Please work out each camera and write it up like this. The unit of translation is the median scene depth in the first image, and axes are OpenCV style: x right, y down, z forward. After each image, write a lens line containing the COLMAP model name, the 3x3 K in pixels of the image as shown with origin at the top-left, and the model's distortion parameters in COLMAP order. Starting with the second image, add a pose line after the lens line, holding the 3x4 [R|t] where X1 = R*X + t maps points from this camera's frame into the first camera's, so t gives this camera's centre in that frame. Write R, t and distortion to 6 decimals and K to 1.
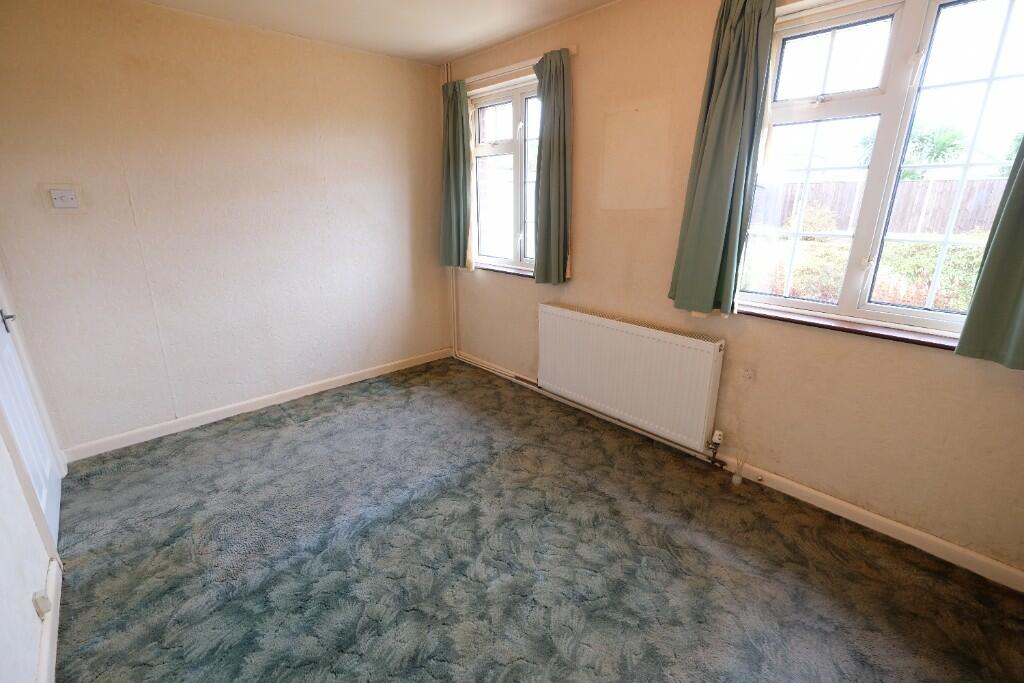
lens RADIAL K [[448.9, 0, 509.0], [0, 448.9, 334.9], [0, 0, 1]] dist [-0.001845, -0.000767]
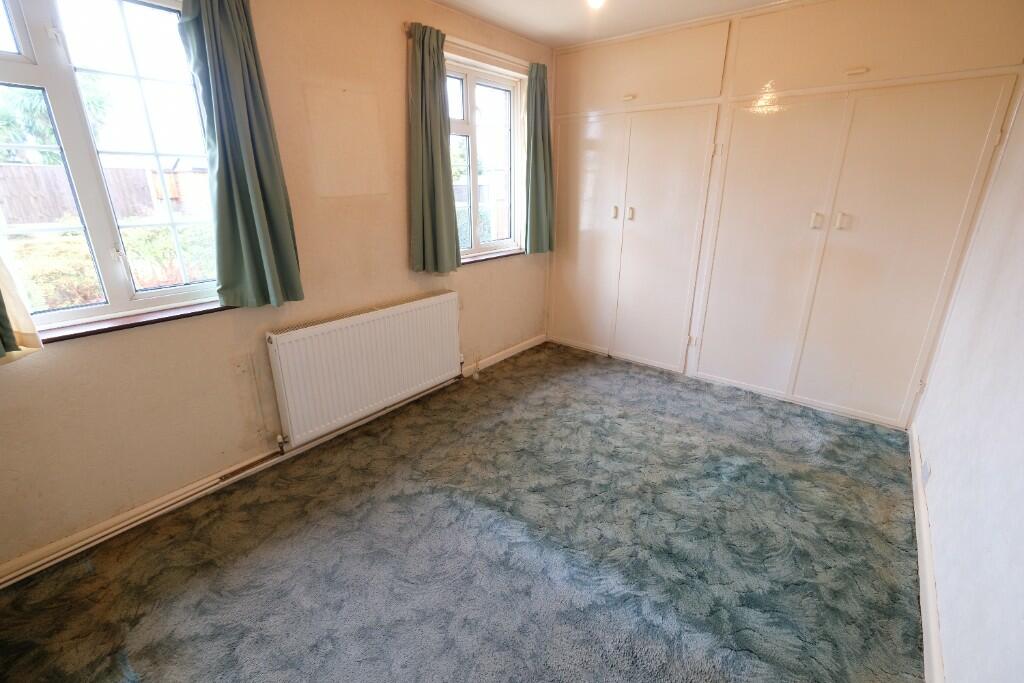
lens RADIAL K [[448.9, 0, 510.3], [0, 448.9, 341.5], [0, 0, 1]] dist [-0.001845, -0.000767]
pose [[-0.146605, -0.324885, 0.934322, -0.765862], [0.288386, 0.889459, 0.354536, -0.243507], [-0.946224, 0.321422, -0.036707, 0.816734]]
